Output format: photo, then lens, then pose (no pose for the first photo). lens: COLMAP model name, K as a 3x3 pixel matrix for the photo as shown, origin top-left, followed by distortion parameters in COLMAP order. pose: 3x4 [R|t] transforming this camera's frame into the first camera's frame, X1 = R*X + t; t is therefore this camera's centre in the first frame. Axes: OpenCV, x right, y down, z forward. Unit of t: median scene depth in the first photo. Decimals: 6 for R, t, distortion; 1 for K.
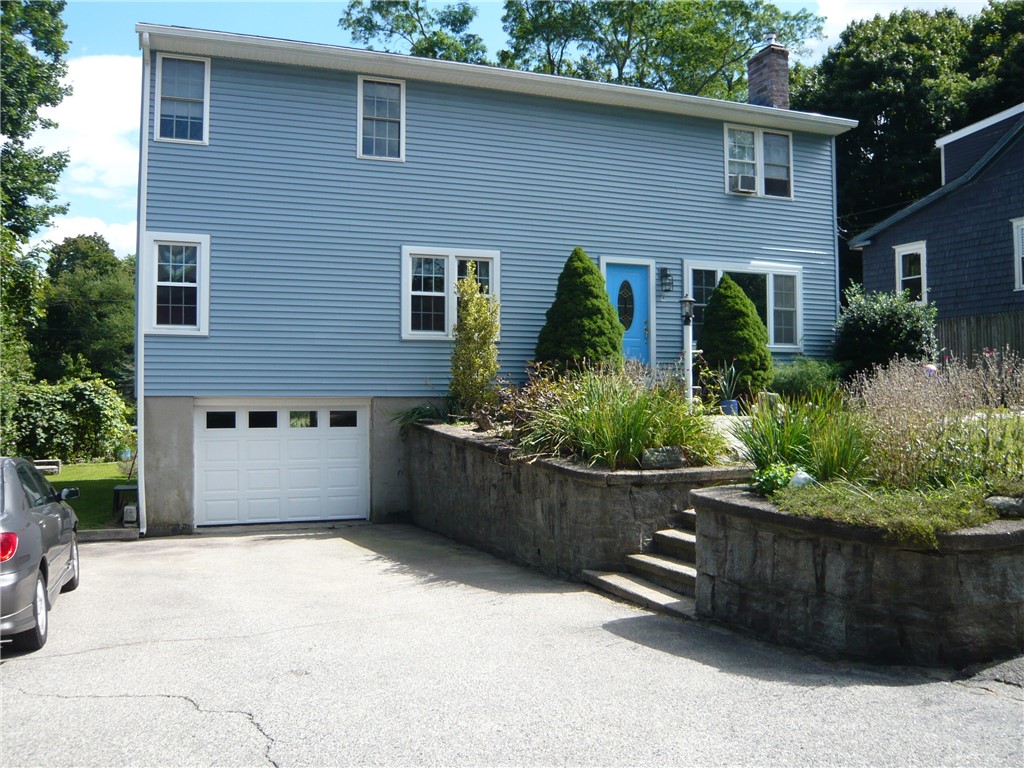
lens RADIAL K [[869.7, 0, 504.8], [0, 869.7, 351.7], [0, 0, 1]] dist [-0.097993, 0.039994]
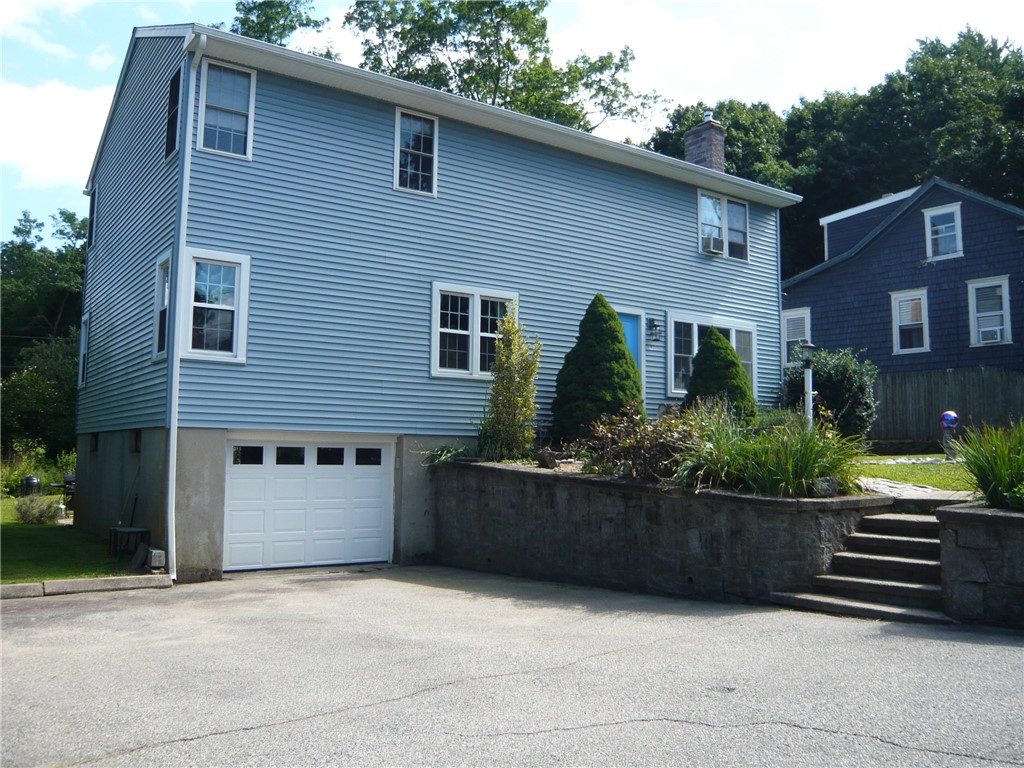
lens RADIAL K [[869.7, 0, 503.2], [0, 869.7, 348.2], [0, 0, 1]] dist [-0.097993, 0.039994]
pose [[0.965856, 0.044579, 0.255216, -0.297888], [-0.027893, 0.997252, -0.068630, 0.019819], [-0.257574, 0.059167, 0.964445, 0.029161]]
